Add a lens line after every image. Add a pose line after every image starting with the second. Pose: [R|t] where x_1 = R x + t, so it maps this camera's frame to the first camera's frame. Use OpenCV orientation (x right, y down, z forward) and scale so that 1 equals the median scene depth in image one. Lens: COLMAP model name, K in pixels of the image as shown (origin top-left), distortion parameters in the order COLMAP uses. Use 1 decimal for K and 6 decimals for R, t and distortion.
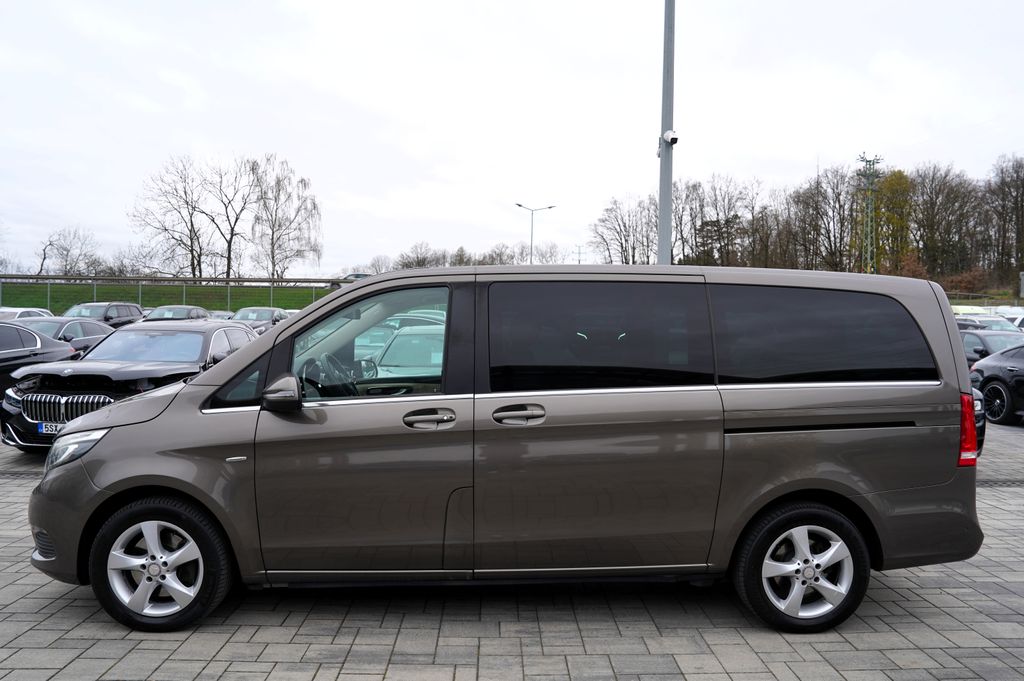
lens RADIAL K [[730.8, 0, 511.8], [0, 730.8, 330.0], [0, 0, 1]] dist [-0.077610, 0.049901]
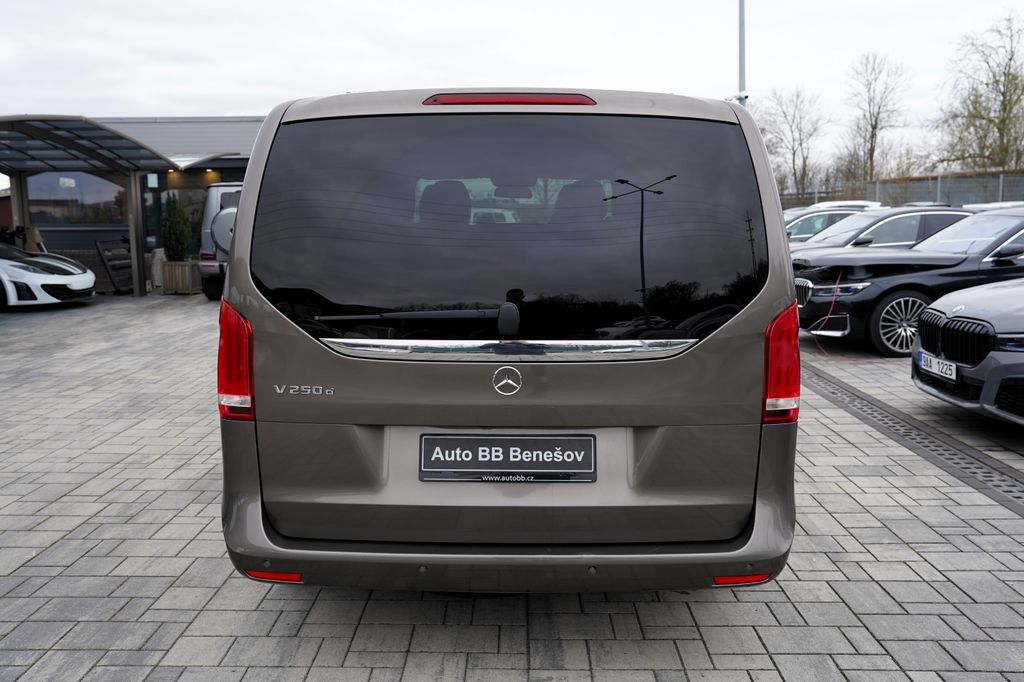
lens RADIAL K [[863.1, 0, 507.5], [0, 863.1, 341.3], [0, 0, 1]] dist [-0.048225, 0.077549]
pose [[-0.039447, 0.129426, -0.990804, 1.176917], [0.001797, 0.991583, 0.129456, 0.031350], [0.999220, 0.003327, -0.039347, 1.113362]]
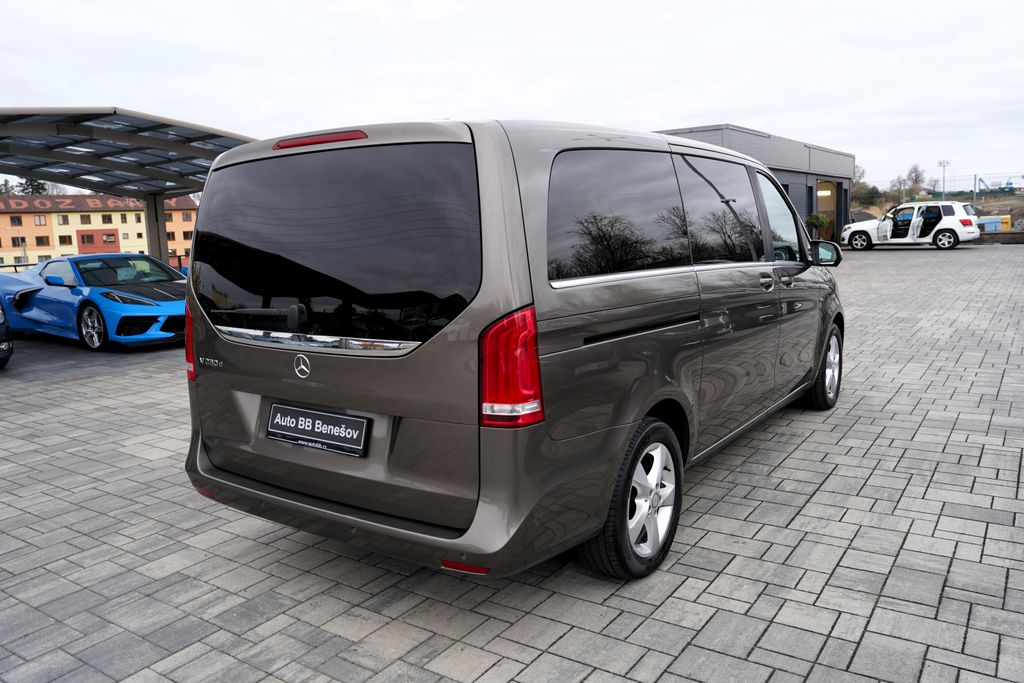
lens RADIAL K [[780.8, 0, 512.3], [0, 780.8, 337.3], [0, 0, 1]] dist [-0.047213, 0.027285]
pose [[-0.588520, 0.123313, -0.799023, 1.017955], [0.026901, 0.990739, 0.133086, 0.025799], [0.808035, 0.056830, -0.586388, 1.632024]]
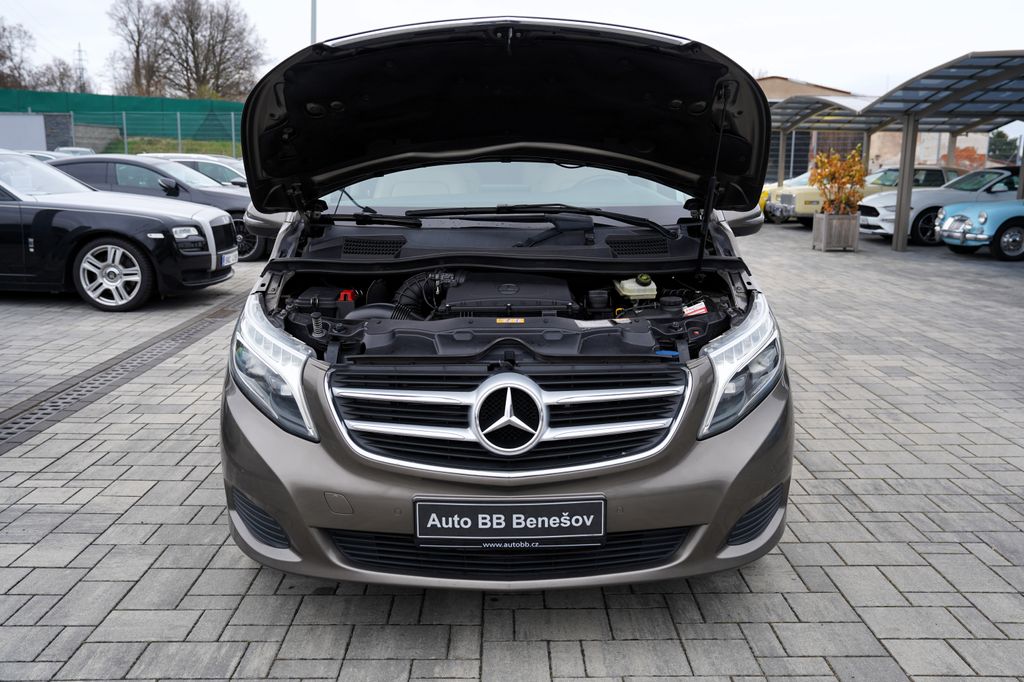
lens RADIAL K [[895.4, 0, 513.7], [0, 895.4, 346.7], [0, 0, 1]] dist [-0.007692, 0.030044]
pose [[0.015141, -0.217457, 0.975953, -1.185422], [-0.000665, 0.976062, 0.217491, -0.001297], [-0.999885, -0.003942, 0.014634, 1.039583]]
